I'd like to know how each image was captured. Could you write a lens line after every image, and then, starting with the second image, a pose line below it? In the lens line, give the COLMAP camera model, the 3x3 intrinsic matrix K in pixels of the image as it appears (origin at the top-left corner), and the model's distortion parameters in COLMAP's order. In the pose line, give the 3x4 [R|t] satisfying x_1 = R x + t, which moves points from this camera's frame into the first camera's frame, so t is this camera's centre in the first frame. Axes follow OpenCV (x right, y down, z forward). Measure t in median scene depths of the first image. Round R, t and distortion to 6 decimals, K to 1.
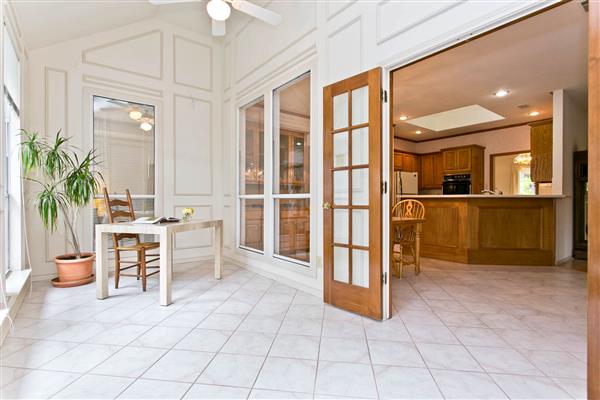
lens RADIAL K [[305.5, 0, 301.5], [0, 305.5, 203.4], [0, 0, 1]] dist [-0.002258, -0.000535]
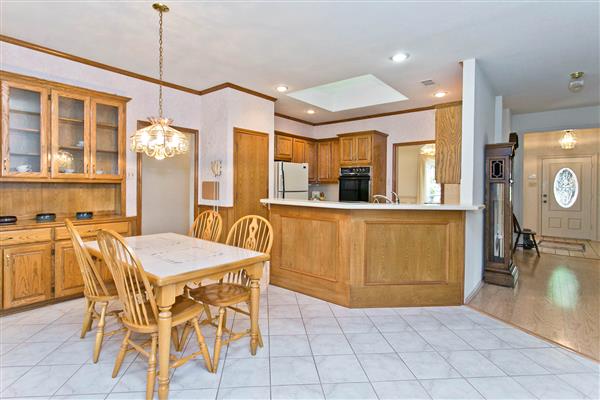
lens RADIAL K [[305.1, 0, 300.4], [0, 305.1, 187.5], [0, 0, 1]] dist [0.002244, 0.000244]
pose [[0.975146, 0.006723, 0.221463, 0.284941], [-0.008040, 0.999955, 0.005044, -0.065070], [-0.221419, -0.006699, 0.975156, 0.371611]]
